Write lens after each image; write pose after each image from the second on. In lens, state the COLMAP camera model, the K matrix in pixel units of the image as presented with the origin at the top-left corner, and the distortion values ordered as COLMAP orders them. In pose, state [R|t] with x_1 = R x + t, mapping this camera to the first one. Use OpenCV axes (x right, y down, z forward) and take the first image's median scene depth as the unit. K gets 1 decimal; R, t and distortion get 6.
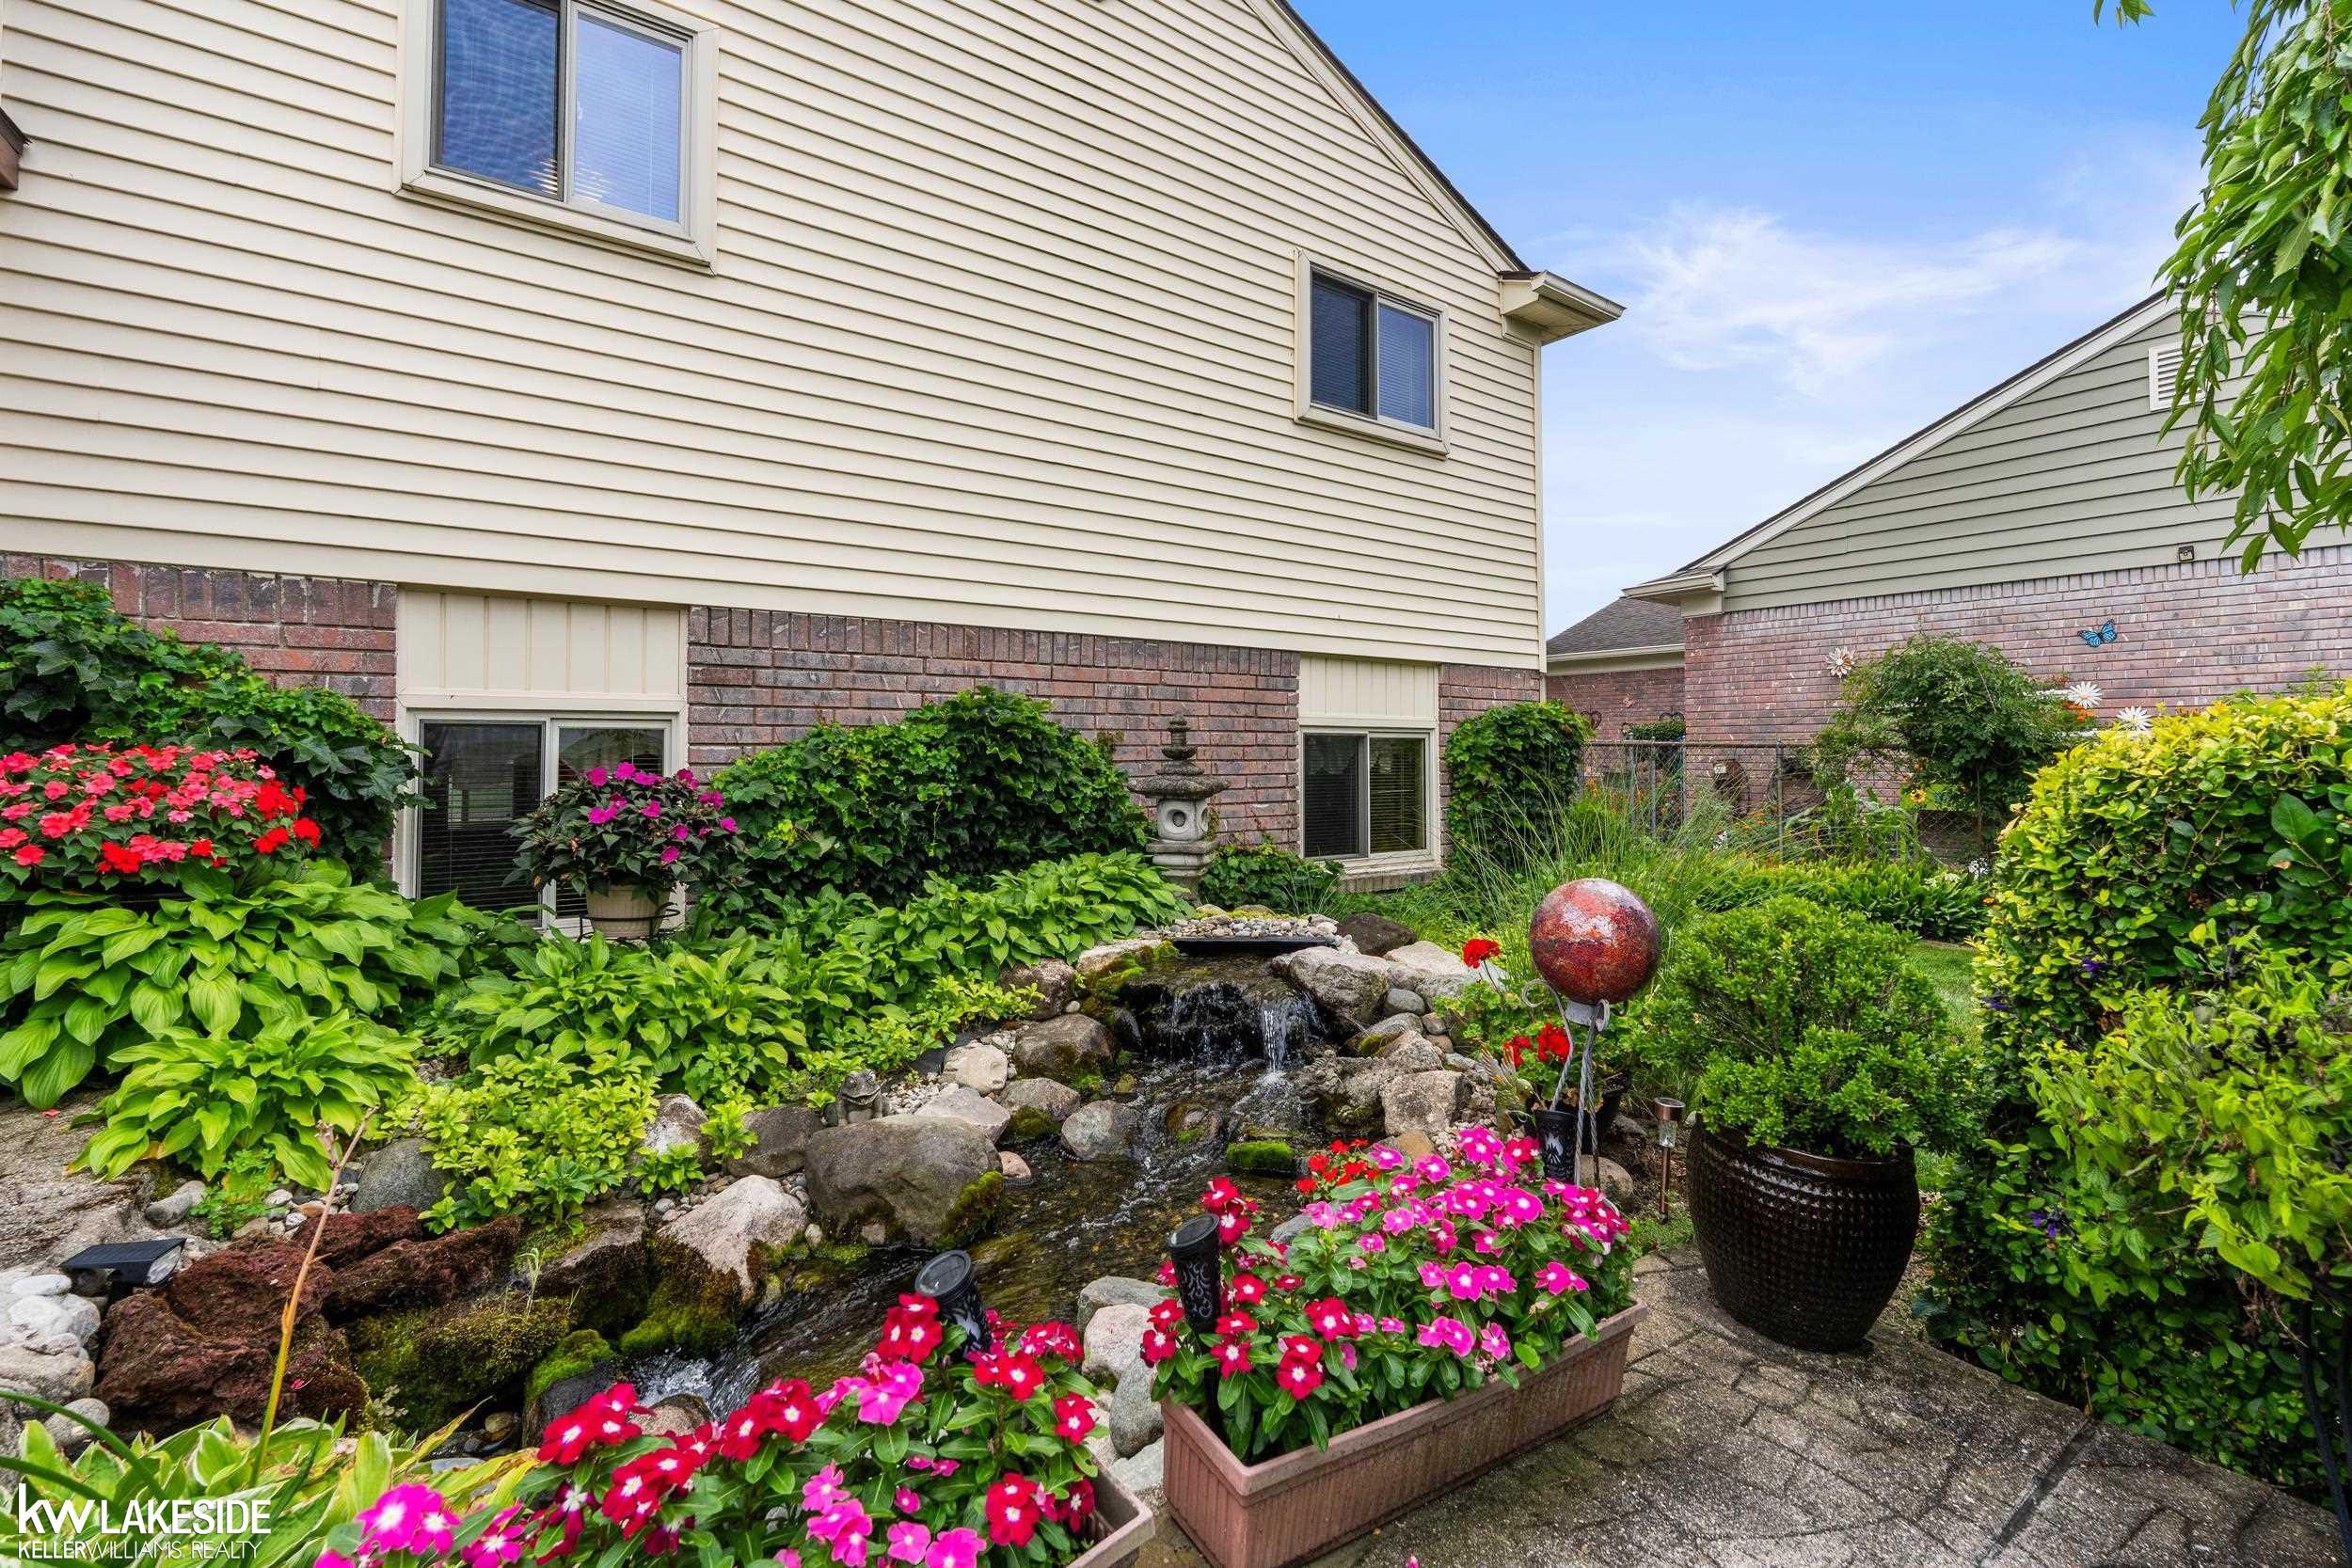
lens RADIAL K [[1058.3, 0, 1178.8], [0, 1058.3, 749.8], [0, 0, 1]] dist [-0.000575, -0.000142]
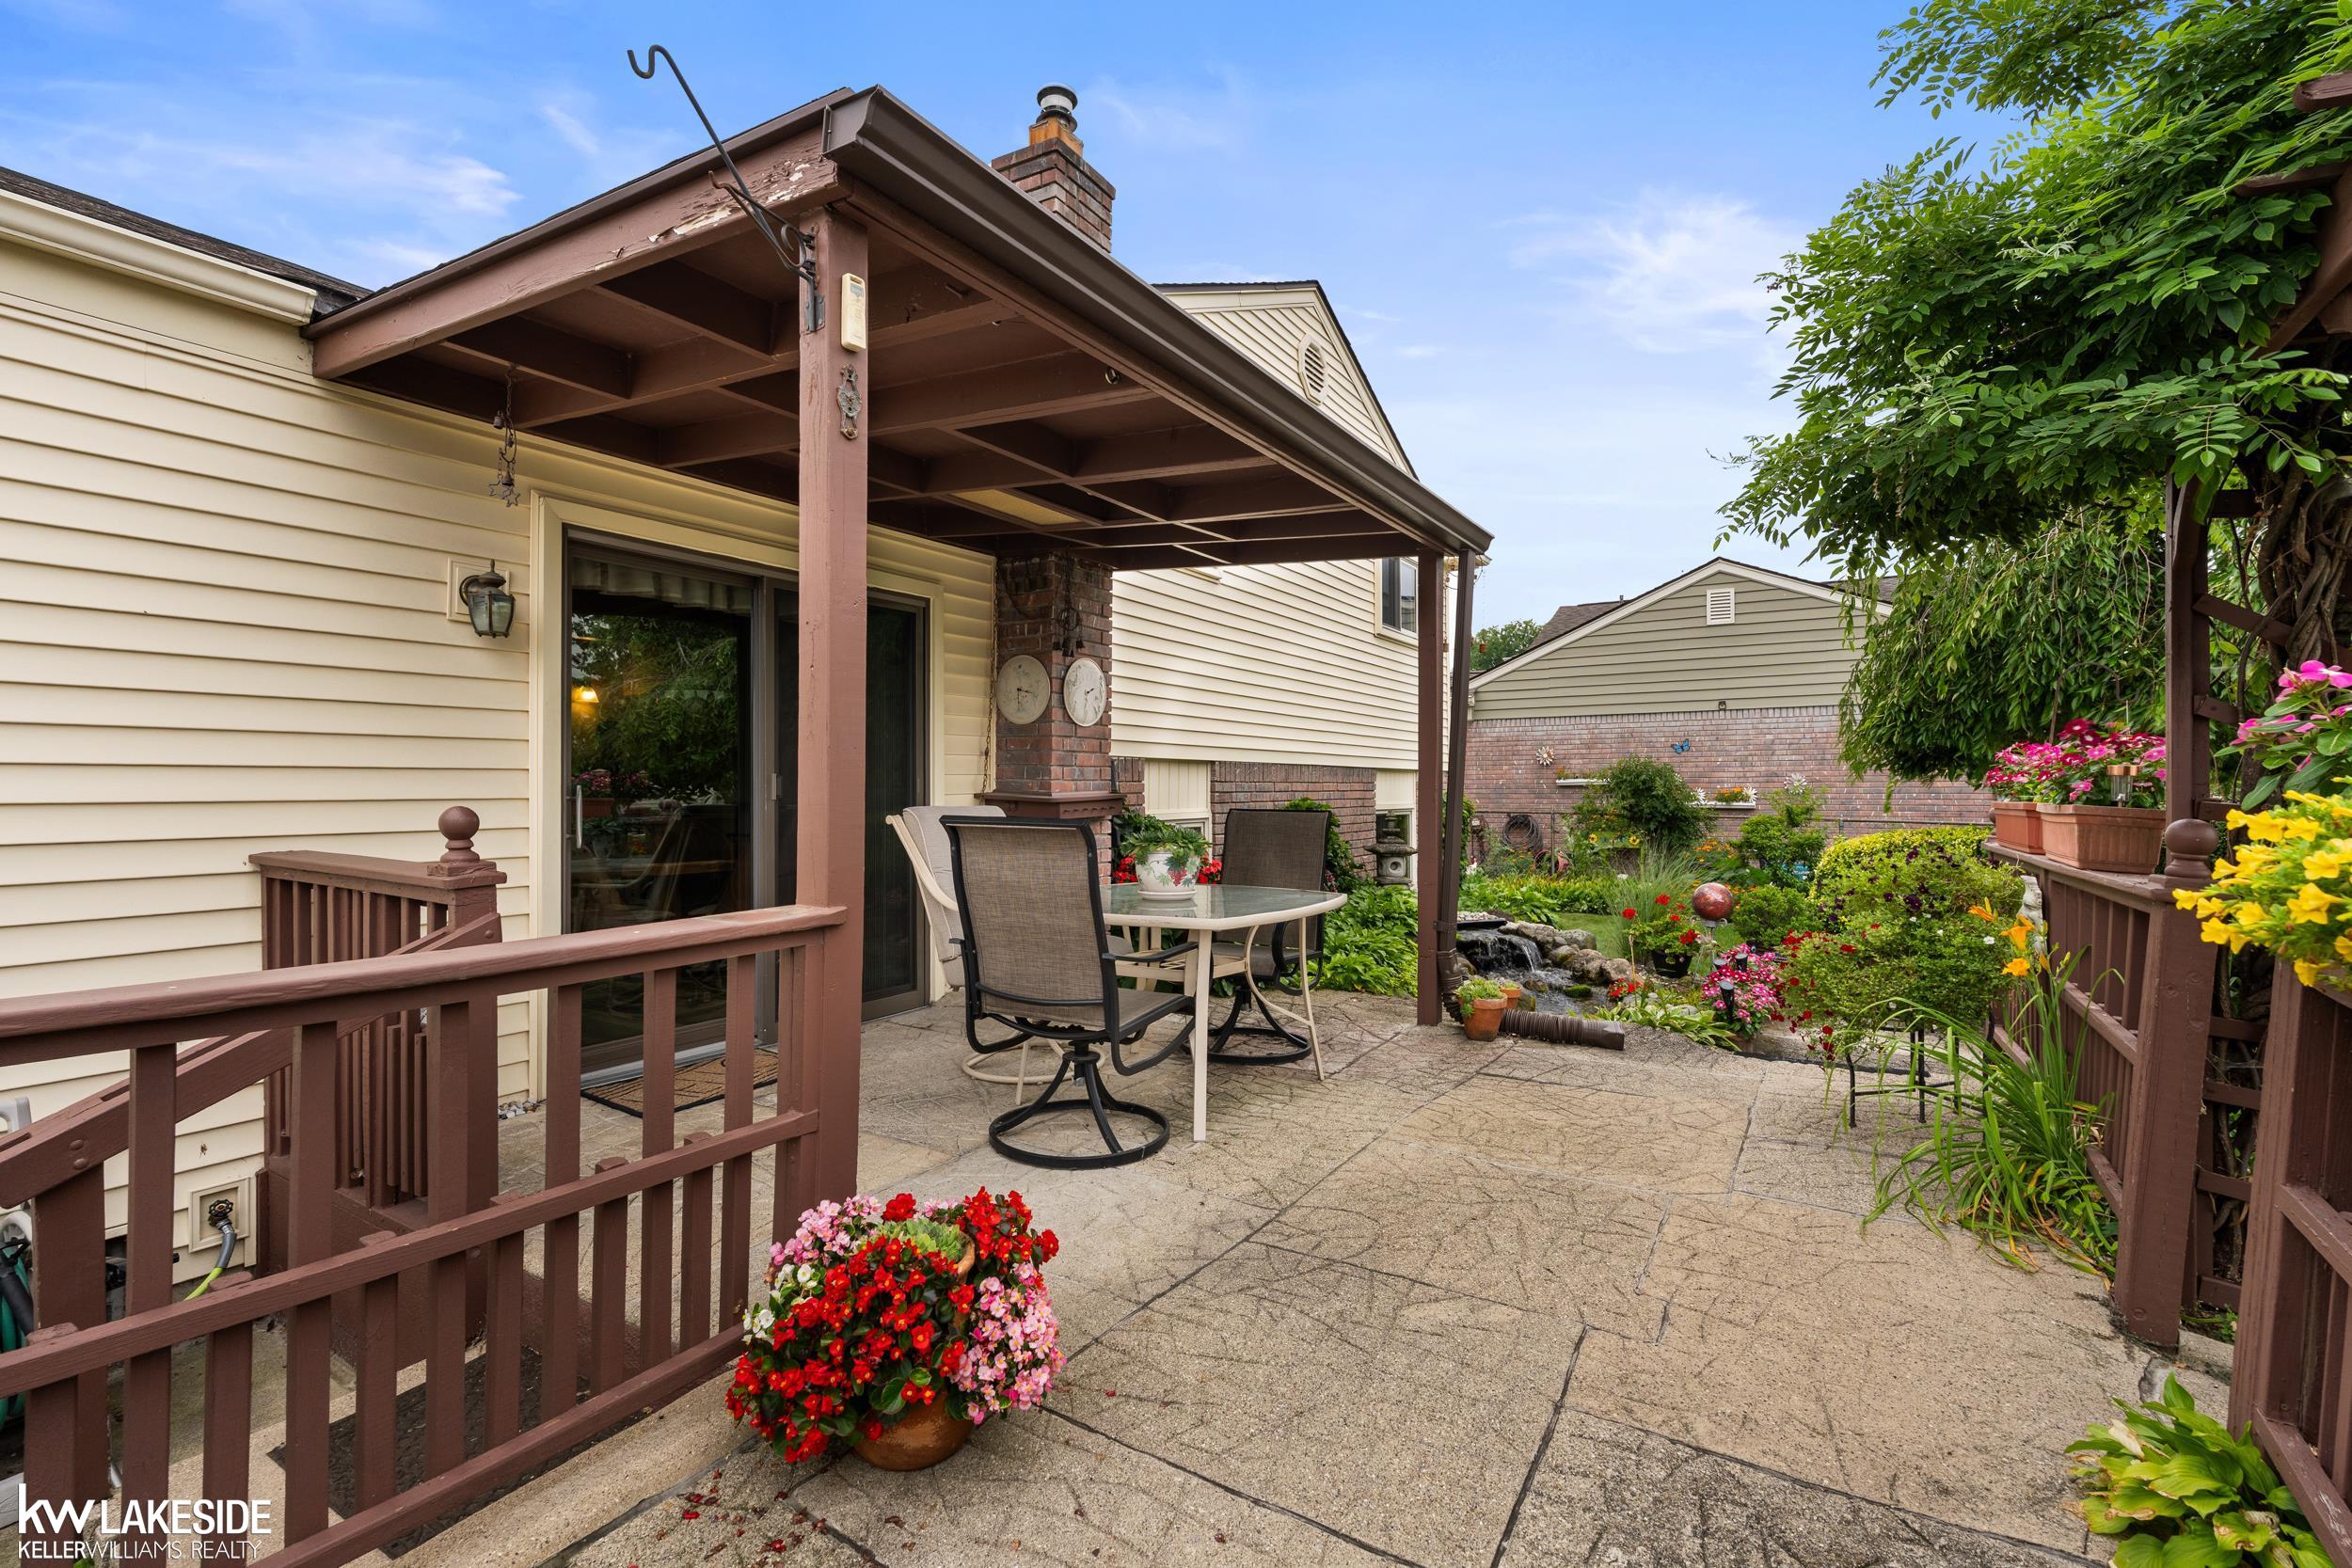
lens RADIAL K [[1070.2, 0, 1176.0], [0, 1070.2, 784.0], [0, 0, 1]] dist [0.000140, -0.000016]
pose [[0.930345, 0.003907, 0.366664, -0.834386], [-0.004068, 0.999992, -0.000334, -0.063283], [-0.366662, -0.001181, 0.930353, -0.516095]]
